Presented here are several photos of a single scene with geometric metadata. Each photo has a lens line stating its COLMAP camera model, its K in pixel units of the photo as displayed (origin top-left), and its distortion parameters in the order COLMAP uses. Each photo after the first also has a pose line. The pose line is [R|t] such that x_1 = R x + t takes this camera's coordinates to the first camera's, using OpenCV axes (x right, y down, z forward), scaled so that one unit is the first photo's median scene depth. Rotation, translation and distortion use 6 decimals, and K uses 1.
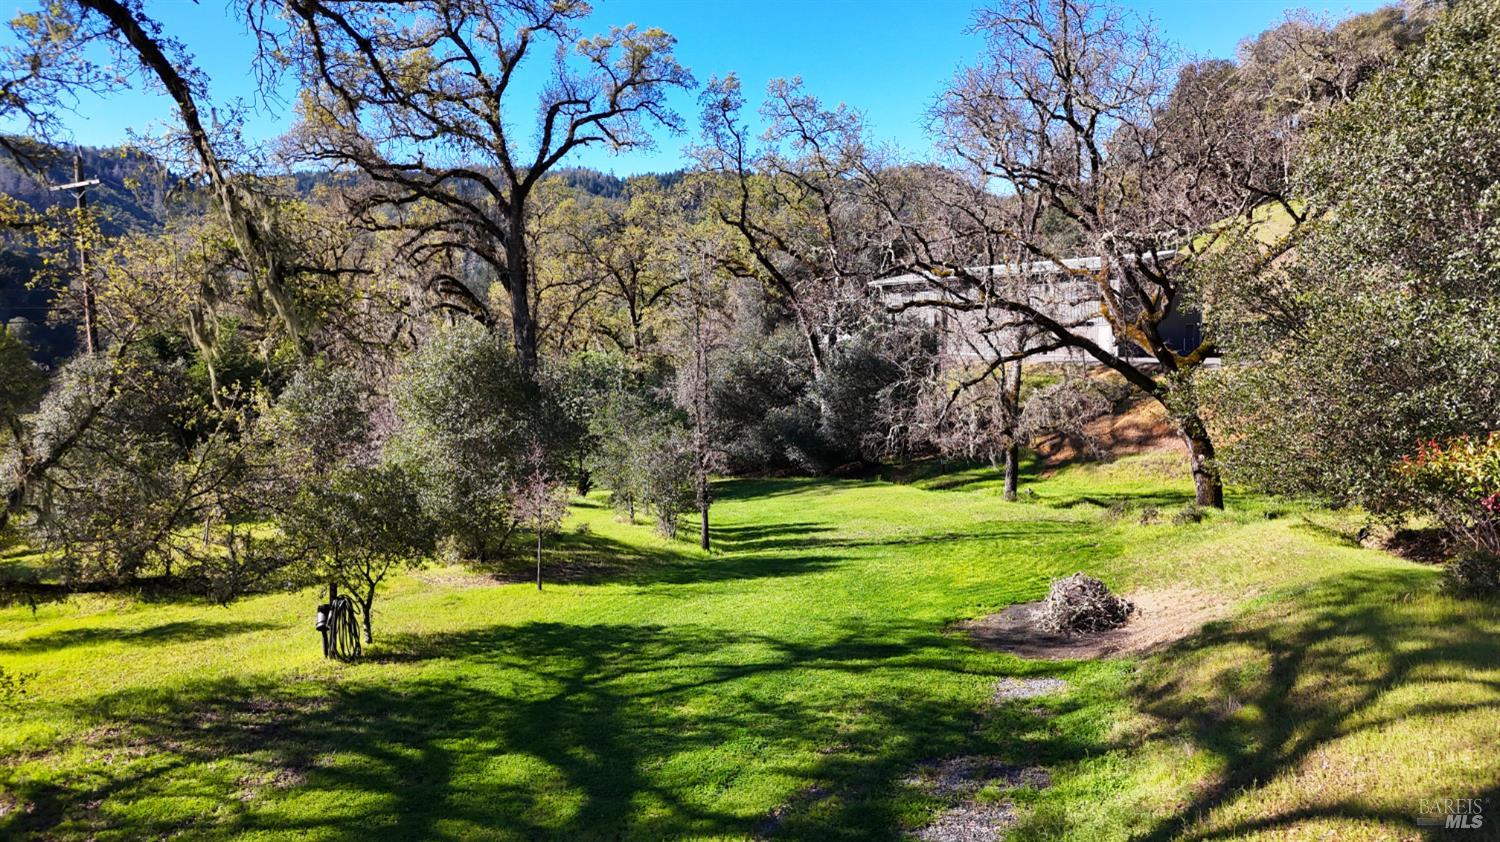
lens RADIAL K [[1107.3, 0, 754.8], [0, 1107.3, 421.6], [0, 0, 1]] dist [0.069470, -0.057691]
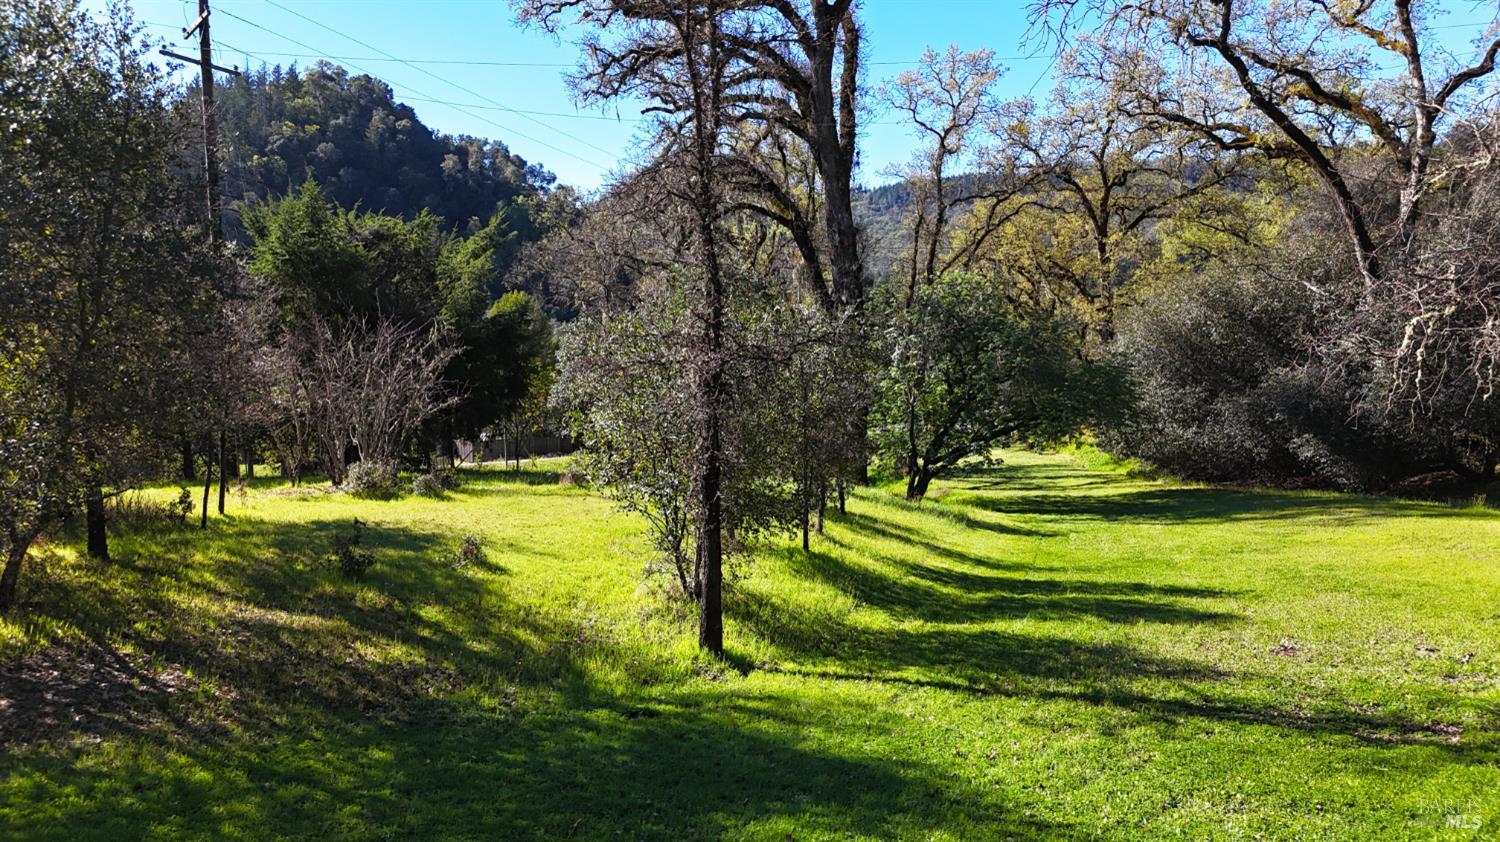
lens RADIAL K [[1107.3, 0, 754.8], [0, 1107.3, 421.6], [0, 0, 1]] dist [0.069470, -0.057691]
pose [[0.872279, 0.037515, -0.487568, 0.067105], [-0.039868, 0.999190, 0.005556, 0.023912], [0.487381, 0.014592, 0.873067, 0.378306]]
